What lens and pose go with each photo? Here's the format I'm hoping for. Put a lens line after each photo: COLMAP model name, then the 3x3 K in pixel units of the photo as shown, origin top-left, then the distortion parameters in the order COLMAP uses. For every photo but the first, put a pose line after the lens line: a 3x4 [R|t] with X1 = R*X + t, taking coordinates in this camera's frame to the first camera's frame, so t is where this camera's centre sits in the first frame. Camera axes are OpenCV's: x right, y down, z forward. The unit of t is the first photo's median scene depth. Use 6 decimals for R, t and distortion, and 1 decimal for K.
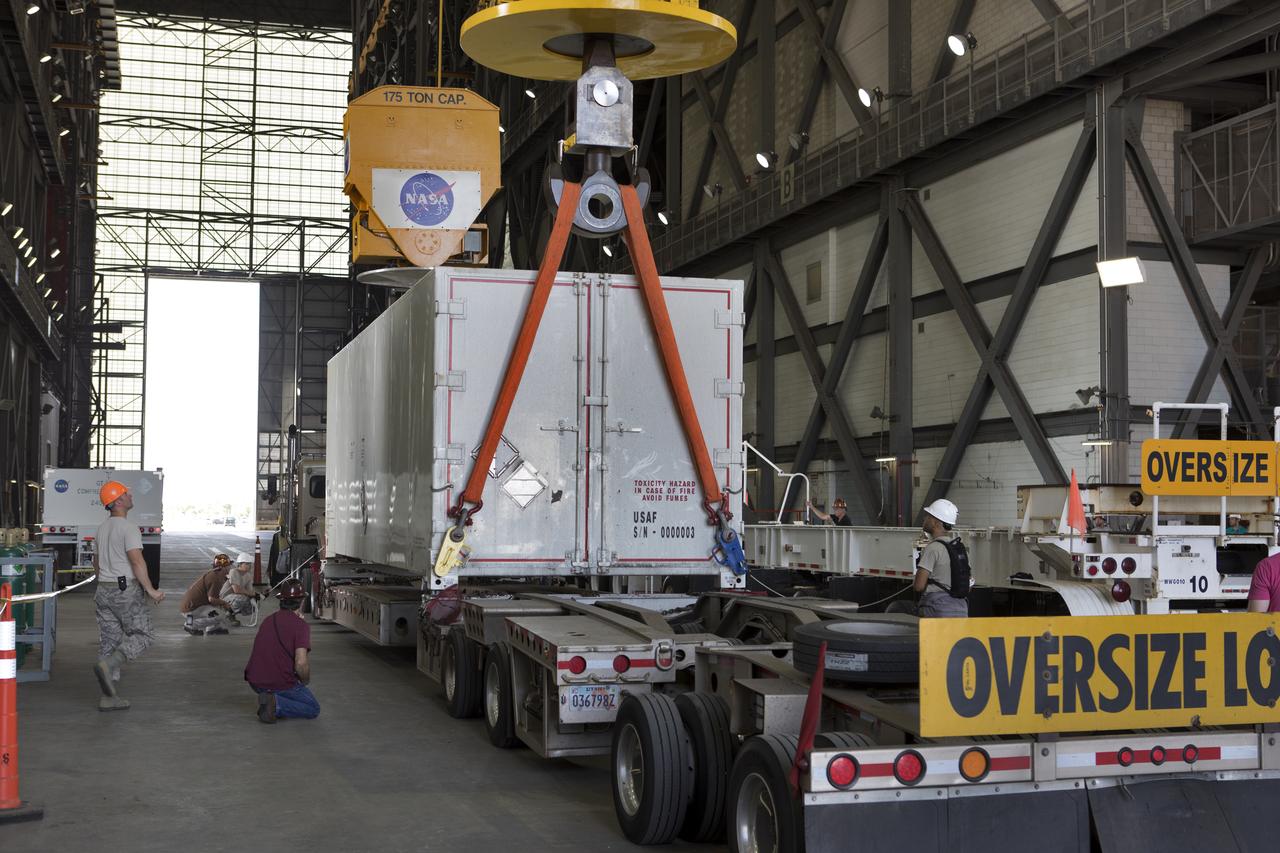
lens RADIAL K [[1698.4, 0, 639.7], [0, 1698.4, 410.7], [0, 0, 1]] dist [-0.026624, -0.009492]
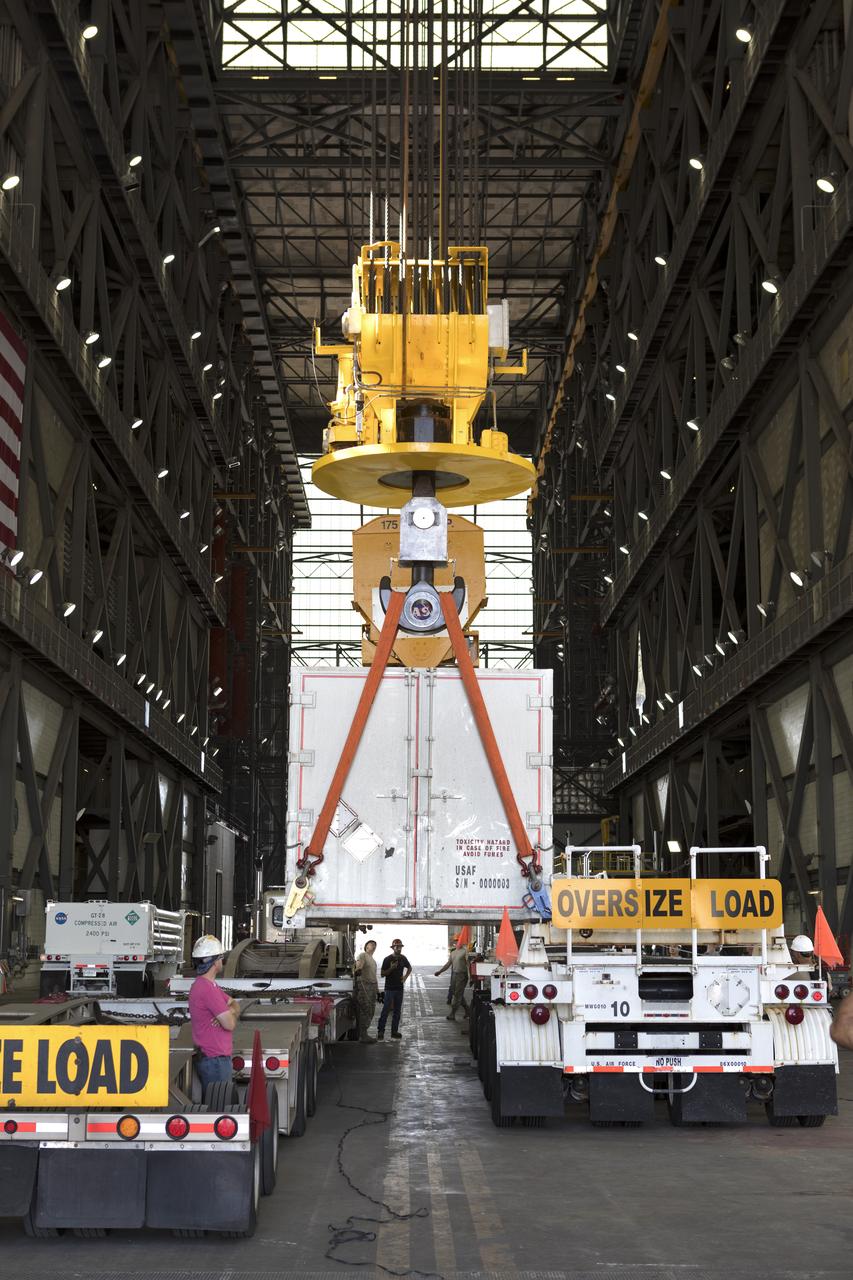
lens RADIAL K [[1753.3, 0, 426.5], [0, 1753.3, 640.0], [0, 0, 1]] dist [-0.015382, -0.081314]
pose [[0.964886, -0.050132, -0.257843, 0.201616], [0.022335, 0.993722, -0.109626, -0.006041], [0.261720, 0.100018, 0.959948, -0.064968]]
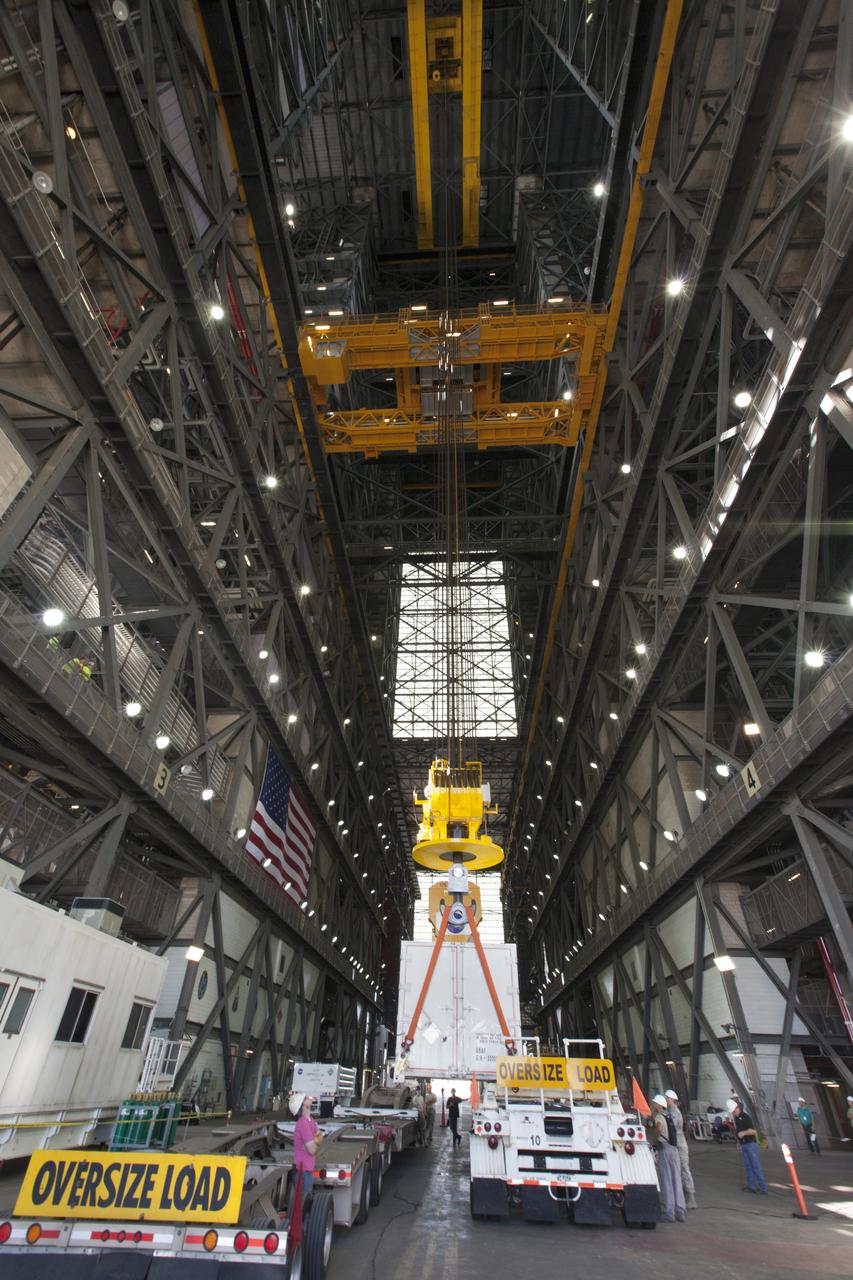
lens RADIAL K [[572.6, 0, 419.0], [0, 572.6, 646.3], [0, 0, 1]] dist [0.001957, -0.000150]
pose [[0.944141, -0.185722, -0.272224, 0.196417], [0.001469, 0.828428, -0.560094, -0.003274], [0.329540, 0.528407, 0.782425, 0.023341]]
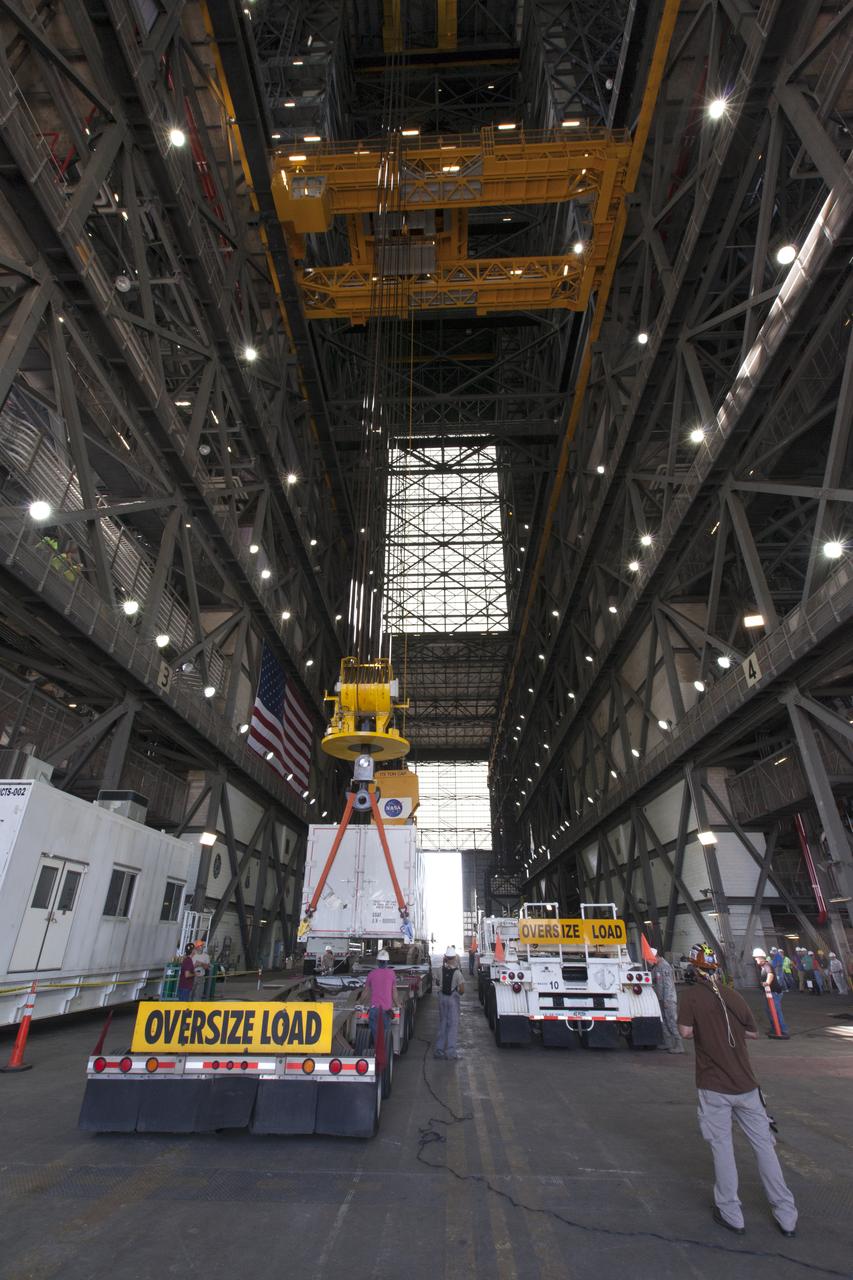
lens RADIAL K [[587.6, 0, 418.9], [0, 587.6, 651.6], [0, 0, 1]] dist [0.003203, -0.001308]
pose [[0.949168, -0.141794, -0.281024, 0.175275], [0.020708, 0.918987, -0.393743, -0.003037], [0.314087, 0.367909, 0.875210, 0.014563]]
